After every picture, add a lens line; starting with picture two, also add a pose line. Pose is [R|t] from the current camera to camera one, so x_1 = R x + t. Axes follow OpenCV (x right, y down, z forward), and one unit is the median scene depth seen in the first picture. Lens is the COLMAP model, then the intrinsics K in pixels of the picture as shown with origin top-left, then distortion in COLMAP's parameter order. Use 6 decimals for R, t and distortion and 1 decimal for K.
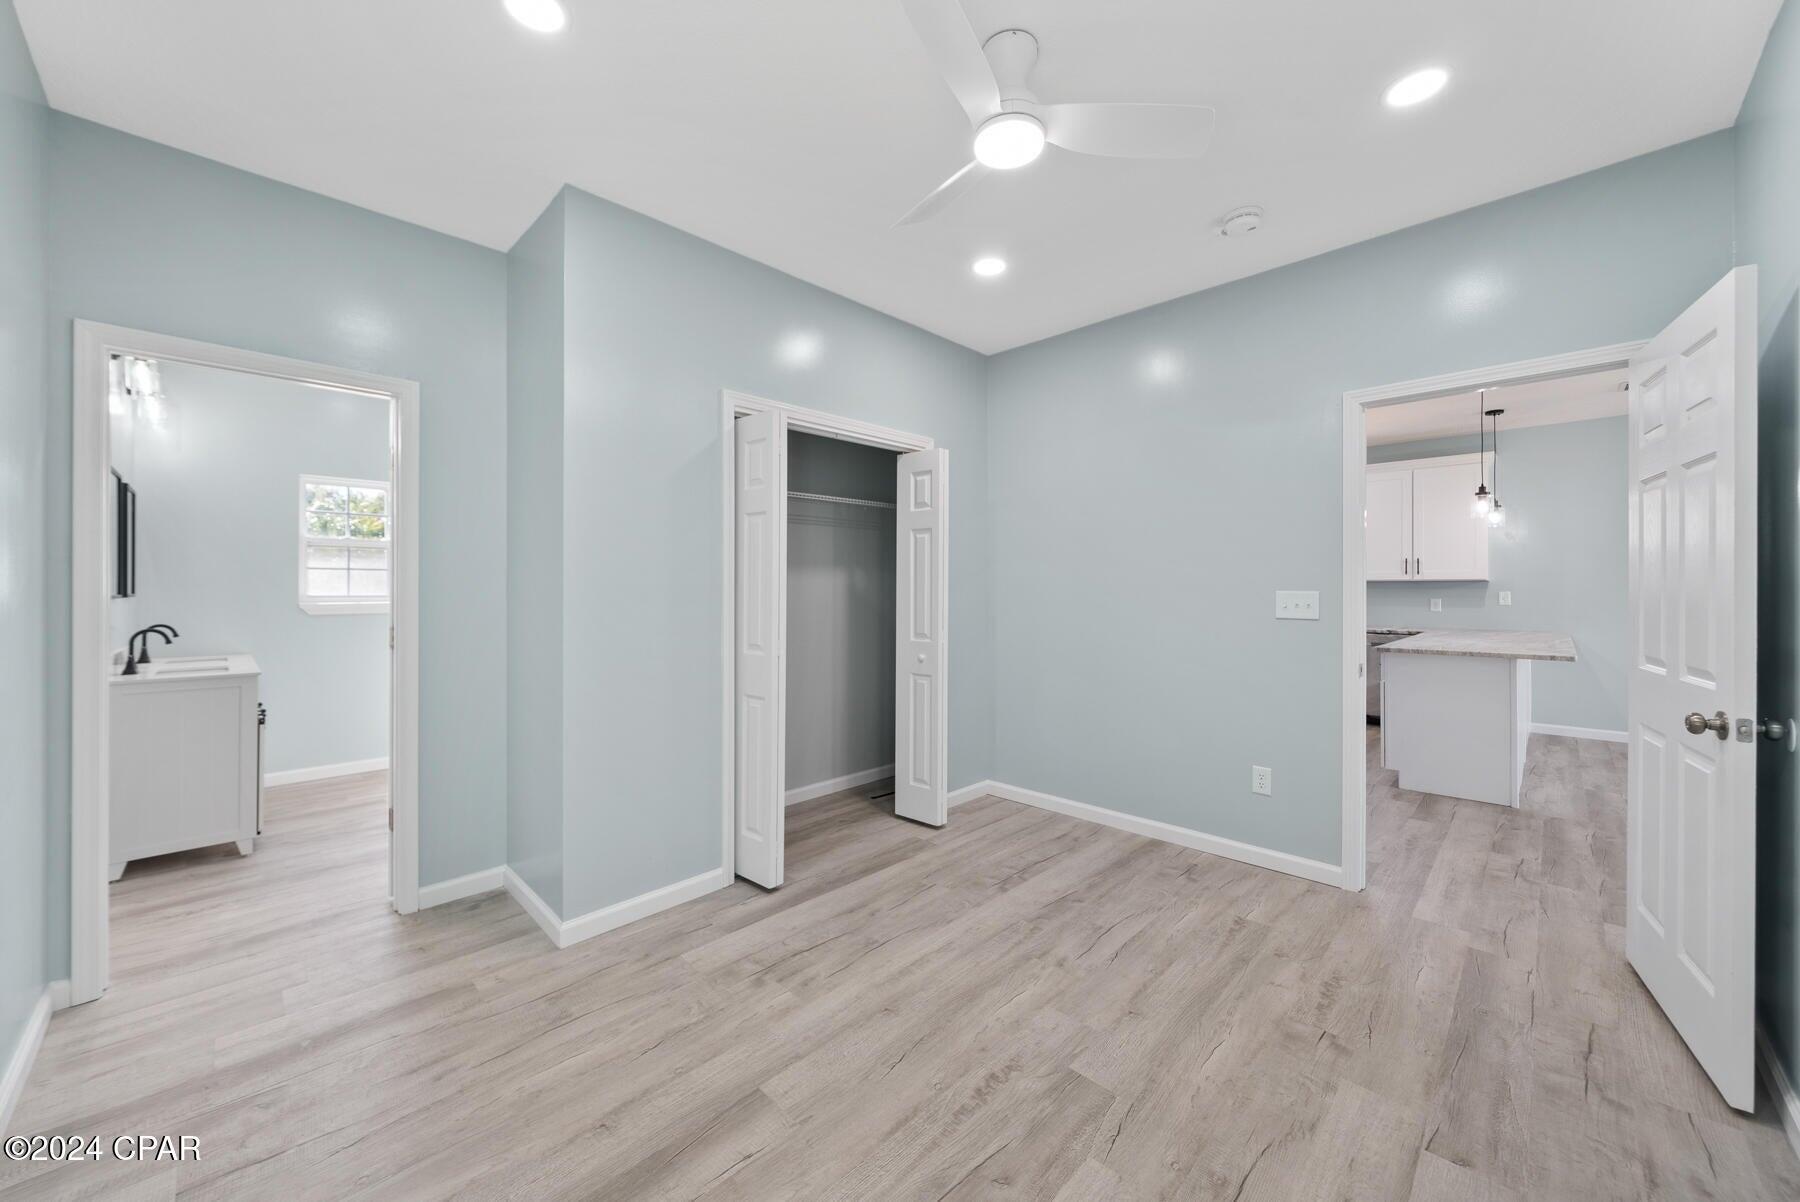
lens RADIAL K [[667.3, 0, 890.1], [0, 667.3, 591.8], [0, 0, 1]] dist [-0.002178, -0.000195]
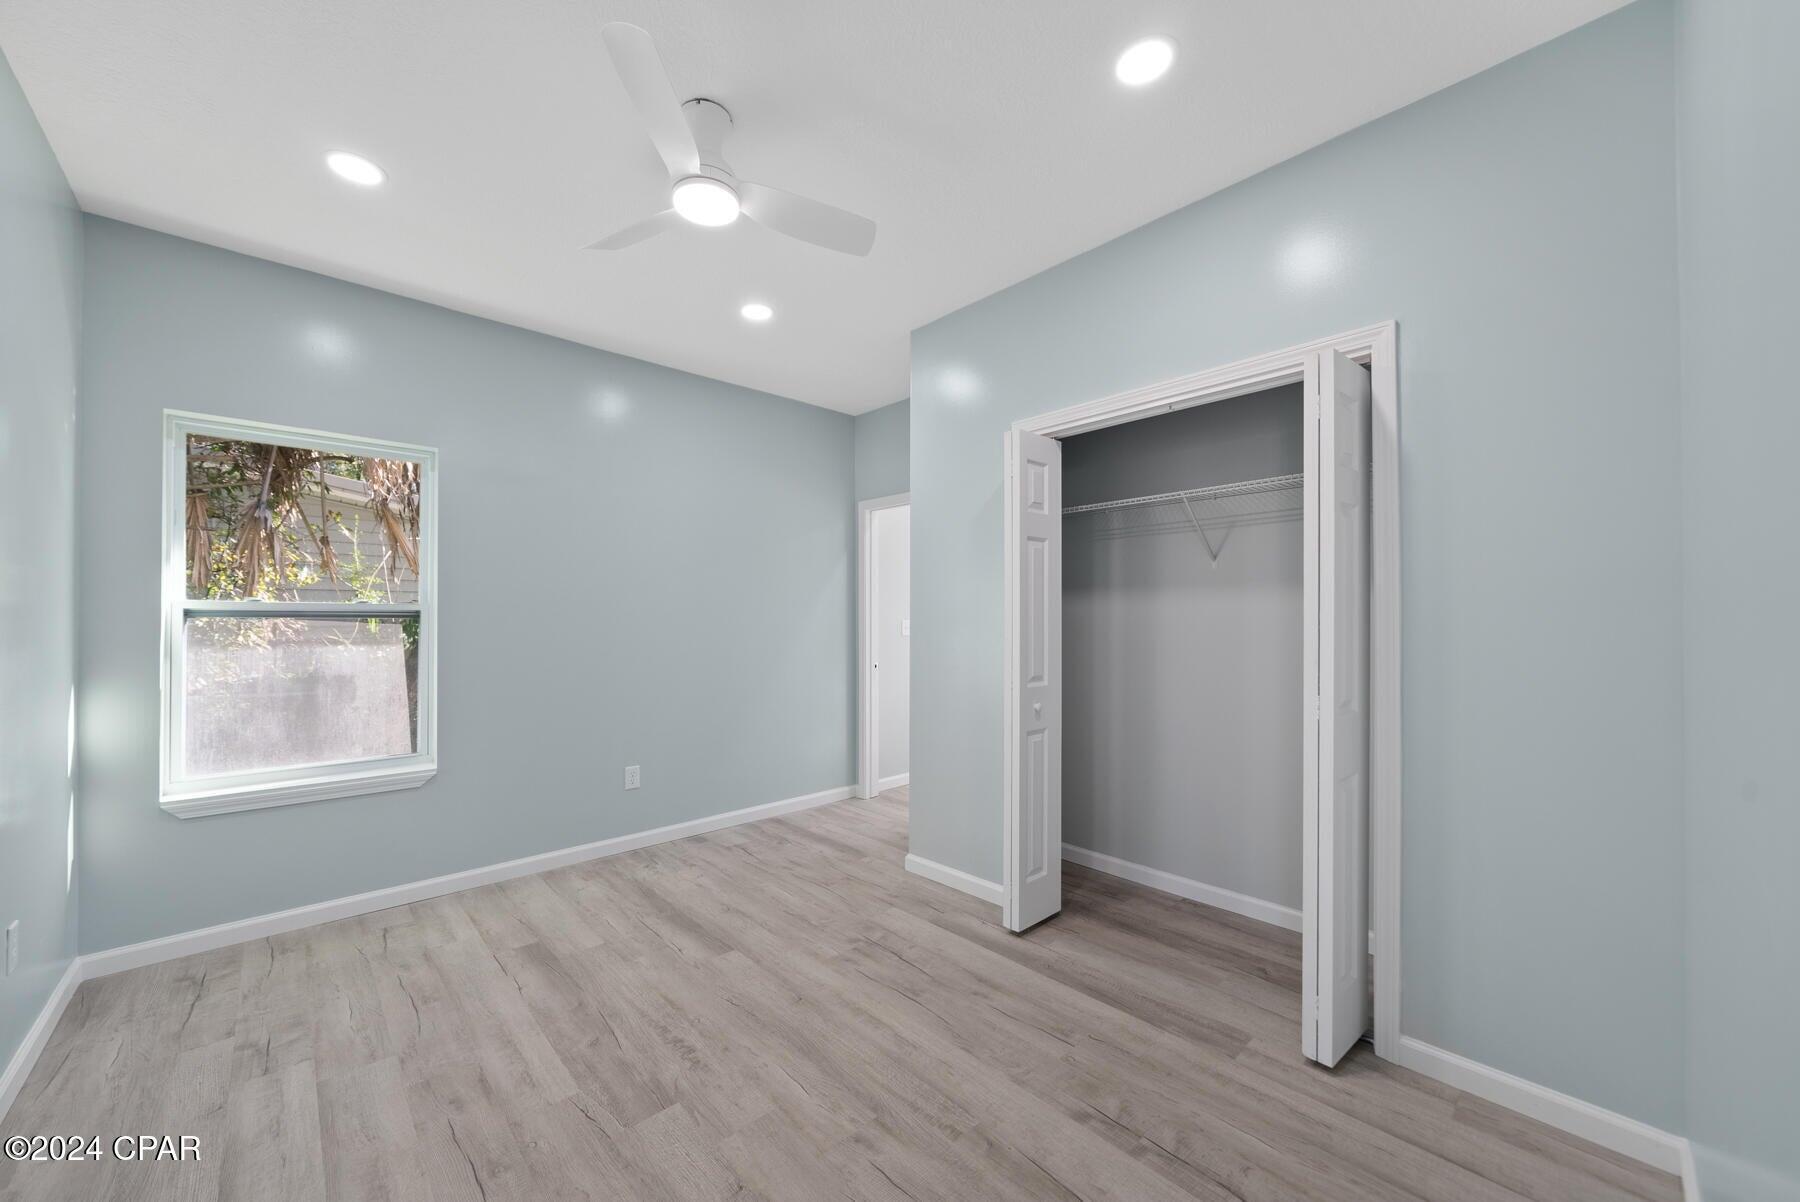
lens RADIAL K [[670.7, 0, 881.7], [0, 670.7, 609.6], [0, 0, 1]] dist [-0.001362, -0.000080]
pose [[-0.055496, -0.012769, -0.998377, 0.994255], [-0.000592, 0.999918, -0.012756, -0.003949], [0.998459, -0.000117, -0.055499, 1.077018]]
